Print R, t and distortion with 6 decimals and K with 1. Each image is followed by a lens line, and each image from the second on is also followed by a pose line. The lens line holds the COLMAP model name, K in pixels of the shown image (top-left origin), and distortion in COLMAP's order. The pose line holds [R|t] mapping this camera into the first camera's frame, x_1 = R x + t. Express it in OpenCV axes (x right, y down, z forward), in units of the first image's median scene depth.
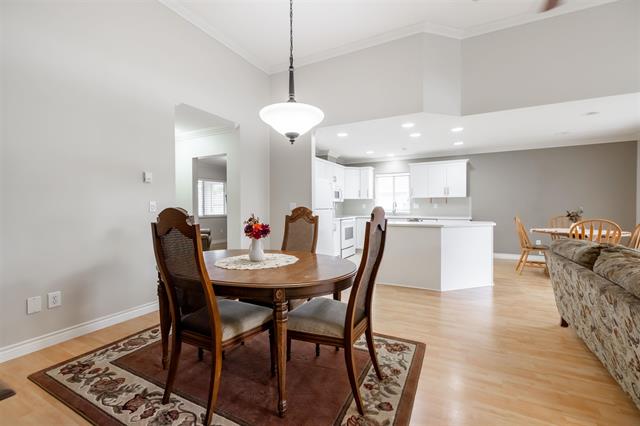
lens RADIAL K [[278.5, 0, 326.1], [0, 278.5, 206.9], [0, 0, 1]] dist [-0.002751, -0.000195]
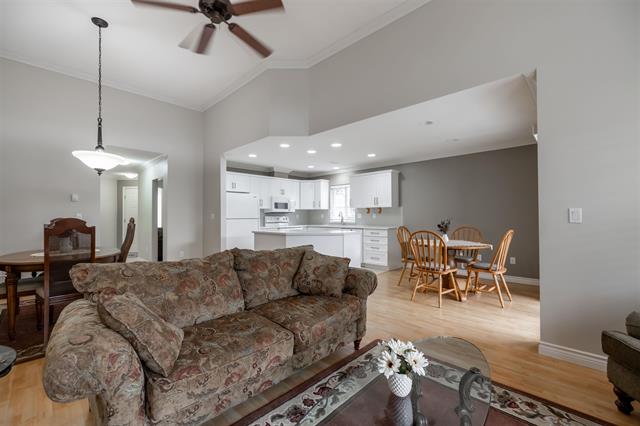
lens RADIAL K [[278.5, 0, 324.7], [0, 278.5, 214.2], [0, 0, 1]] dist [-0.002751, -0.000195]
pose [[0.961465, -0.003065, -0.274909, 0.512694], [0.001457, 0.999981, -0.006056, -0.003582], [0.274922, 0.005422, 0.961451, -0.034696]]
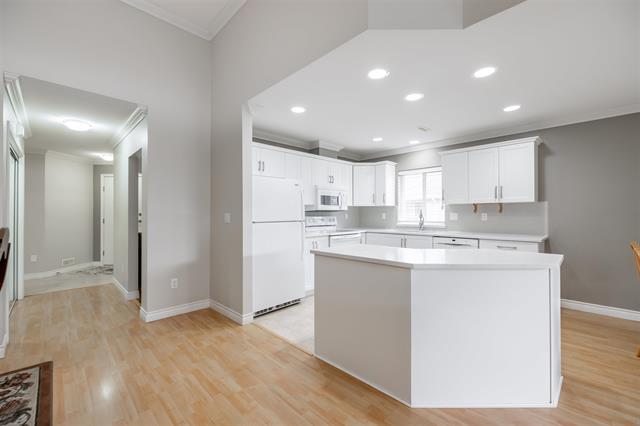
lens RADIAL K [[278.5, 0, 326.8], [0, 278.5, 214.5], [0, 0, 1]] dist [-0.002751, -0.000195]
pose [[0.955874, 0.003027, -0.293762, 0.242350], [-0.001330, 0.999981, 0.005975, -0.011606], [0.293774, -0.005321, 0.955860, 0.295430]]
